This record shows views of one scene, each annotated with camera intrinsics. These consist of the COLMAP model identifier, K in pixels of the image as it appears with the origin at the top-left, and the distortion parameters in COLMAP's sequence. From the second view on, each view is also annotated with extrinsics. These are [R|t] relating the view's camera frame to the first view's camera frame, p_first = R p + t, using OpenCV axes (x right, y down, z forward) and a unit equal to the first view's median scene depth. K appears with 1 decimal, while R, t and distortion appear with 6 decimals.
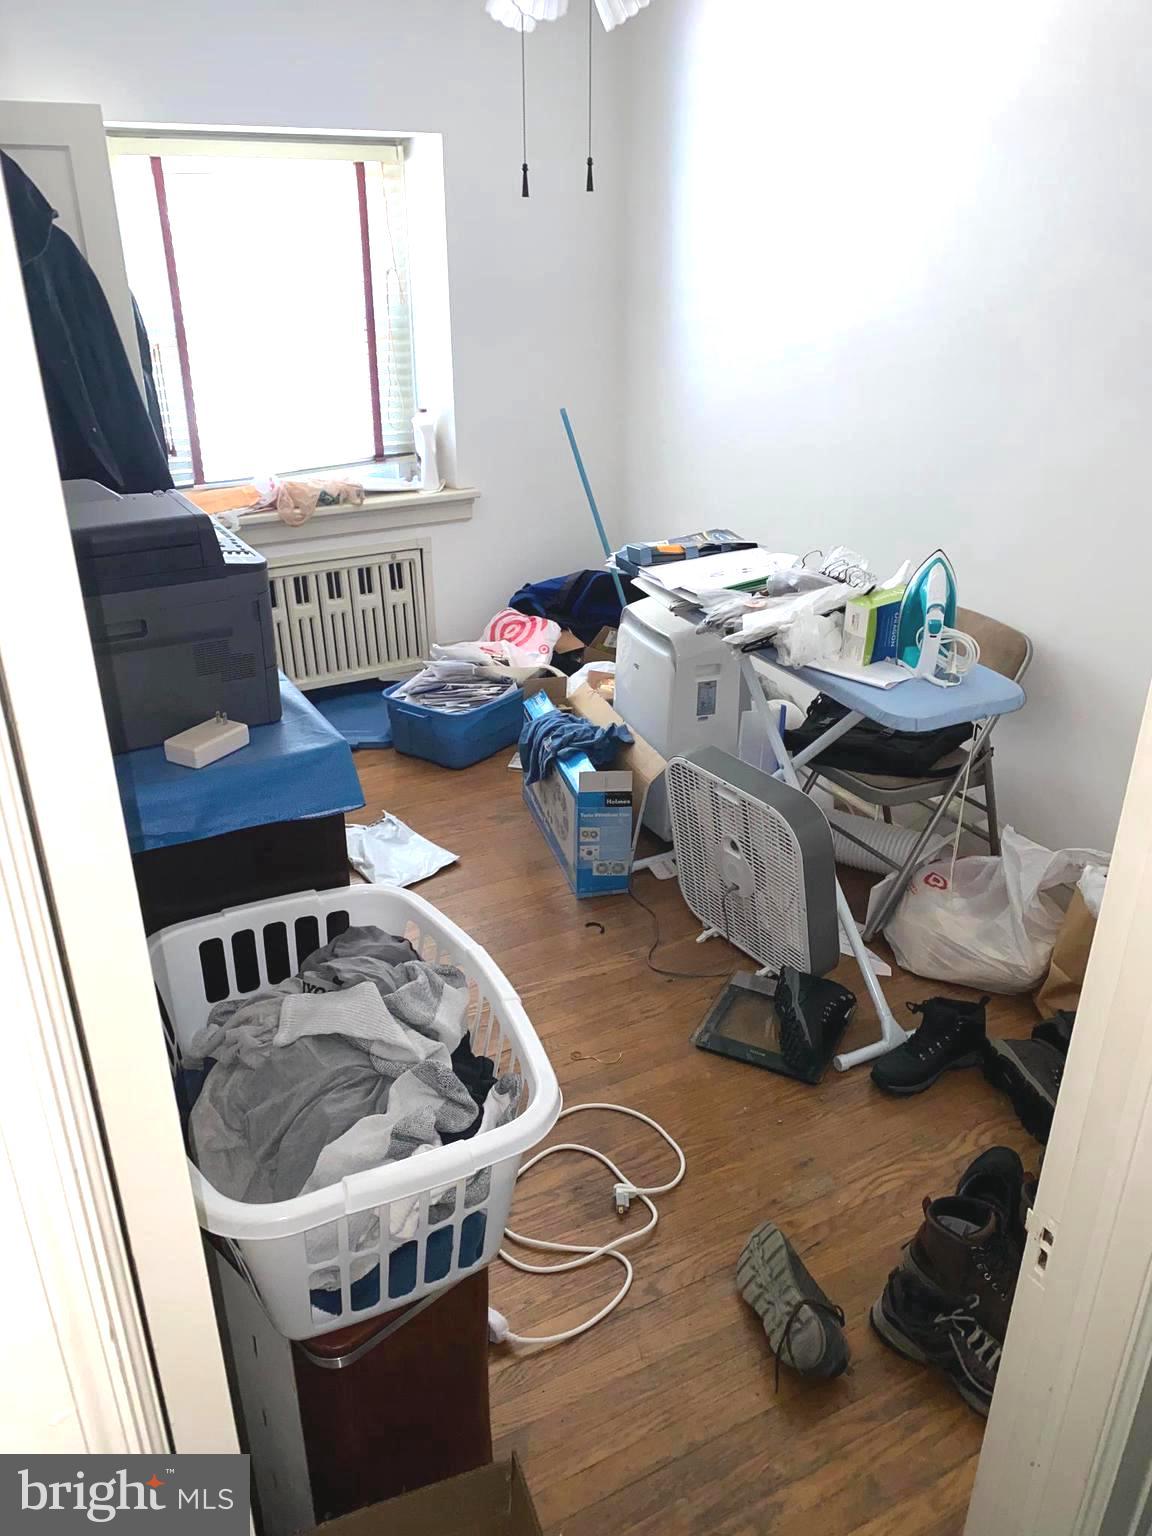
lens RADIAL K [[1168.4, 0, 576.0], [0, 1168.4, 768.0], [0, 0, 1]] dist [0.095692, -0.093345]
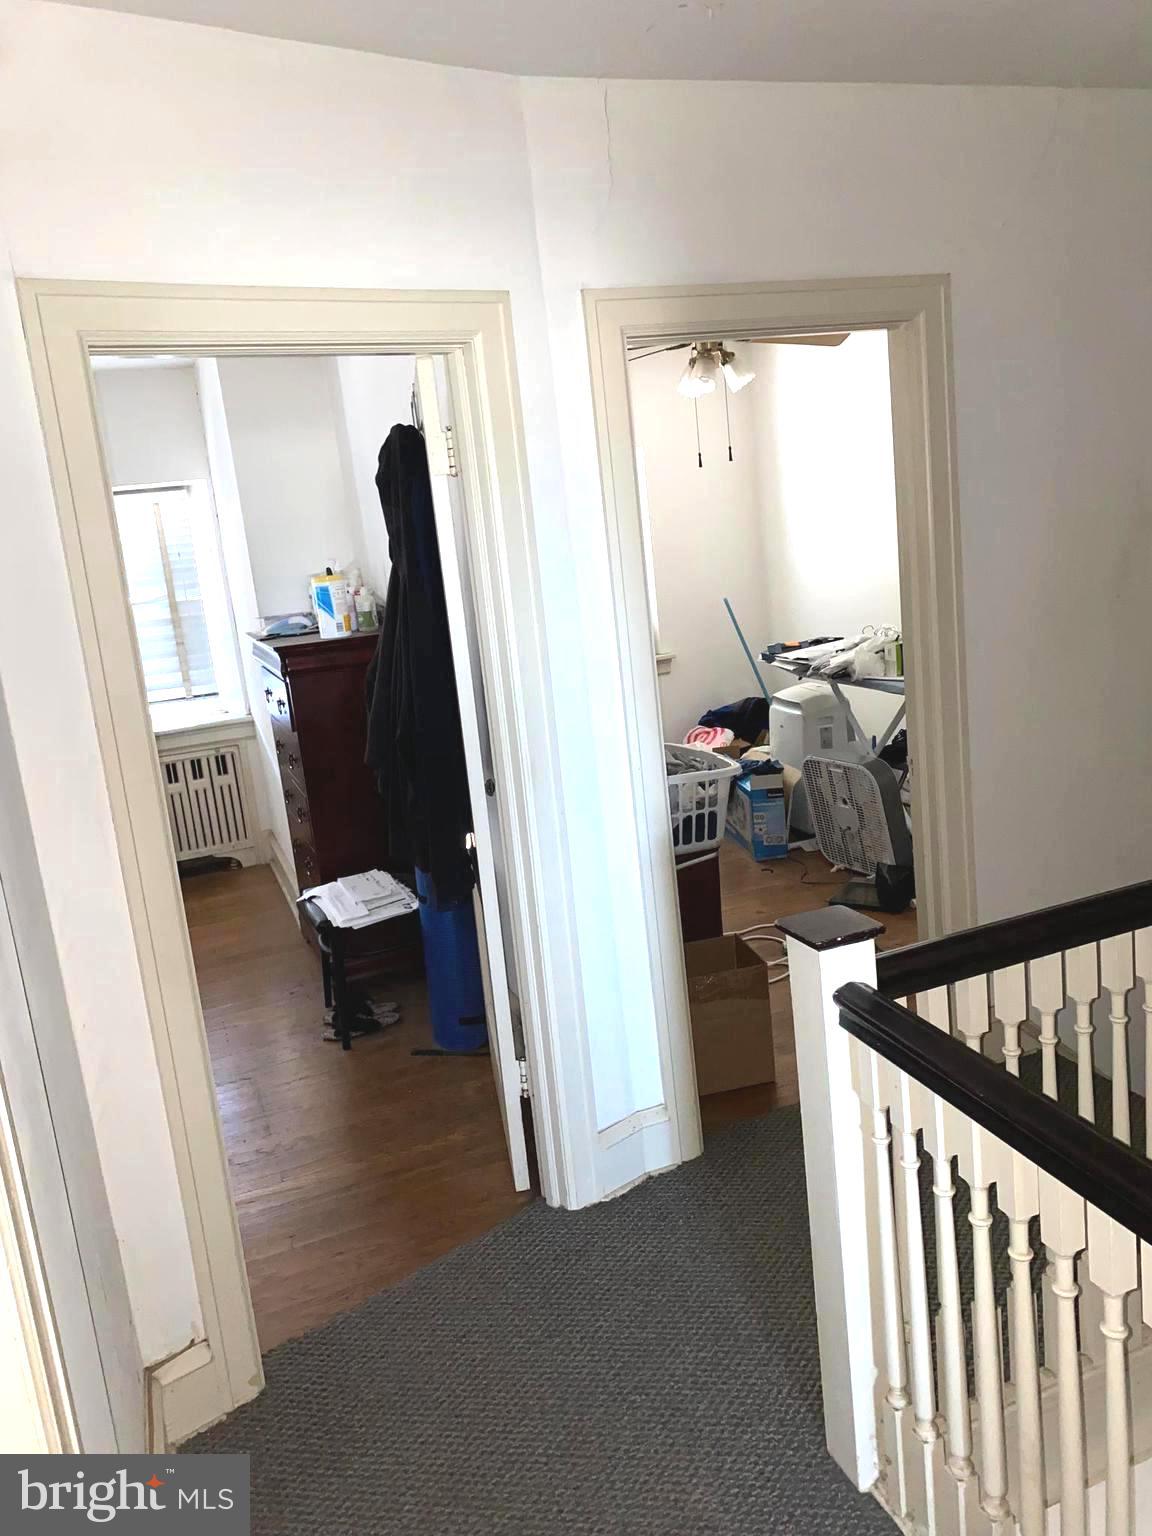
lens RADIAL K [[1168.4, 0, 576.0], [0, 1168.4, 768.0], [0, 0, 1]] dist [0.095692, -0.093345]
pose [[0.986720, -0.076748, -0.143153, -0.001713], [0.043585, 0.974112, -0.221827, 0.354502], [0.156472, 0.212642, 0.964521, -0.672098]]
